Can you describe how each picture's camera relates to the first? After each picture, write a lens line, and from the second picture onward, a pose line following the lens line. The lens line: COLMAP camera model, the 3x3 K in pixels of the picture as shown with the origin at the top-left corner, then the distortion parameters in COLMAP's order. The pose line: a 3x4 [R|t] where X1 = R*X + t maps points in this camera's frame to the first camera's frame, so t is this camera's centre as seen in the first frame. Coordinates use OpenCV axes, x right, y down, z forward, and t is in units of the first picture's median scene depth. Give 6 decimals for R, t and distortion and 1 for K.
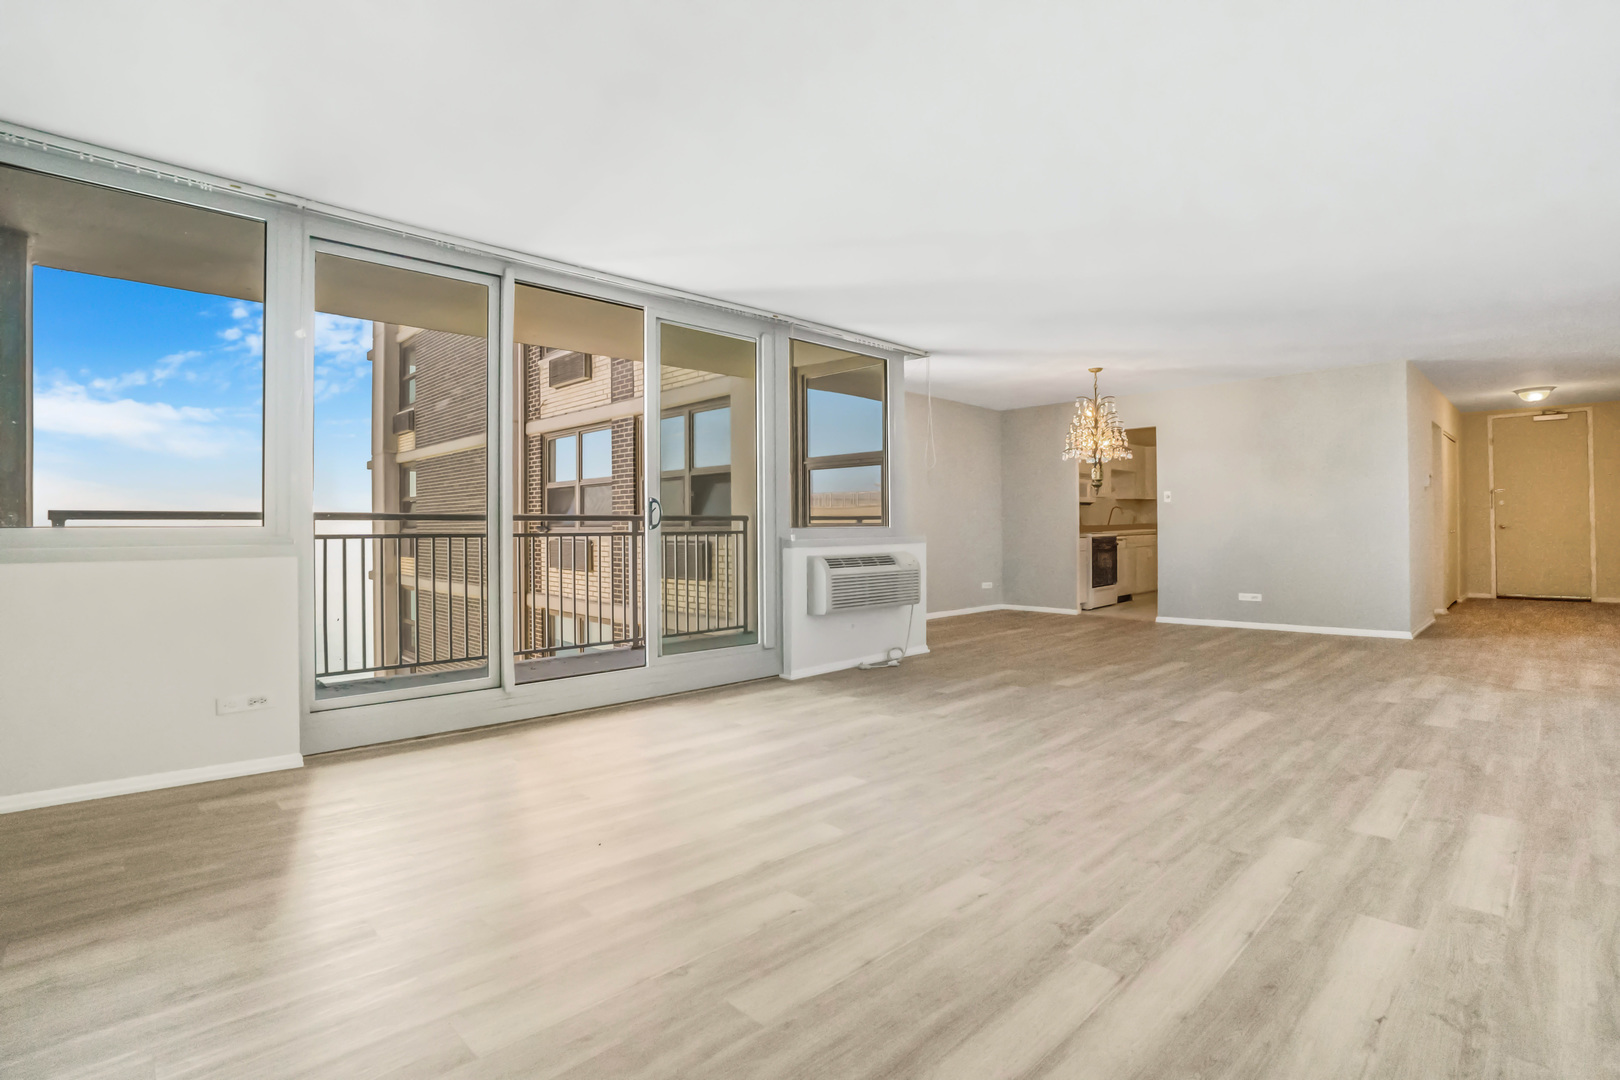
lens RADIAL K [[828.0, 0, 812.2], [0, 828.0, 528.9], [0, 0, 1]] dist [-0.000011, 0.000317]
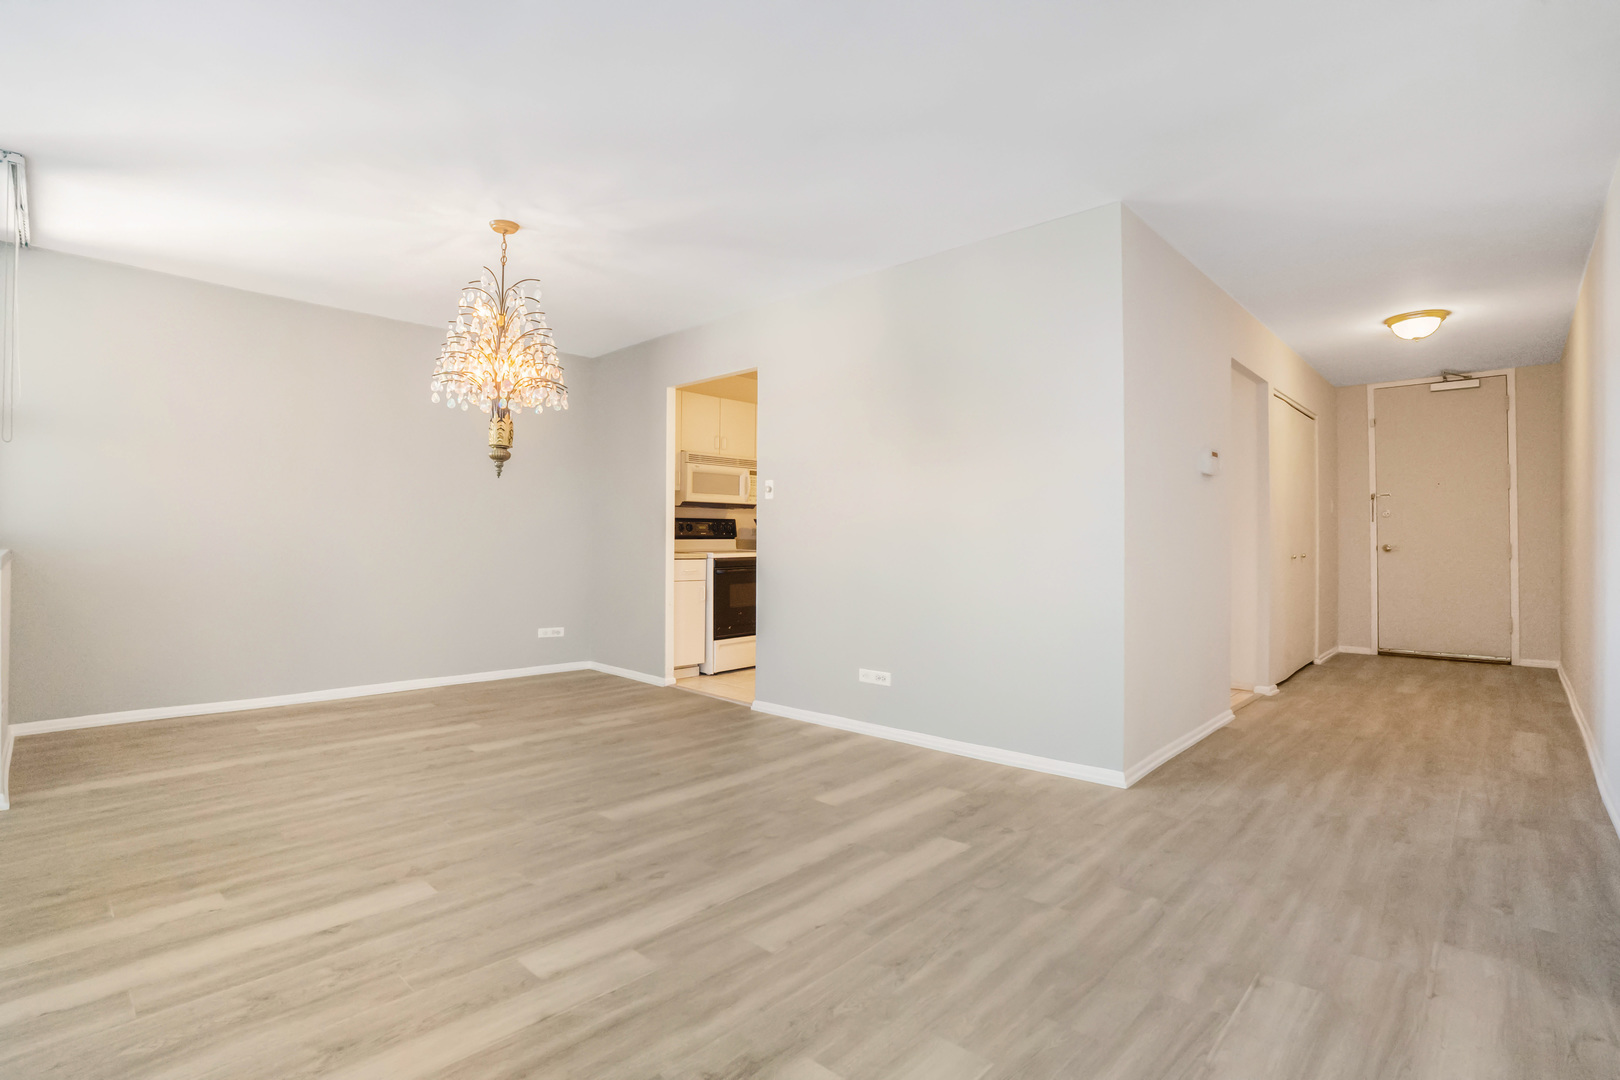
lens RADIAL K [[753.1, 0, 810.0], [0, 753.1, 540.0], [0, 0, 1]] dist [-0.038145, 0.000331]
pose [[0.999667, 0.010600, -0.023507, 0.419806], [-0.010698, 0.999935, -0.004050, -0.002636], [0.023463, 0.004300, 0.999715, 0.434195]]
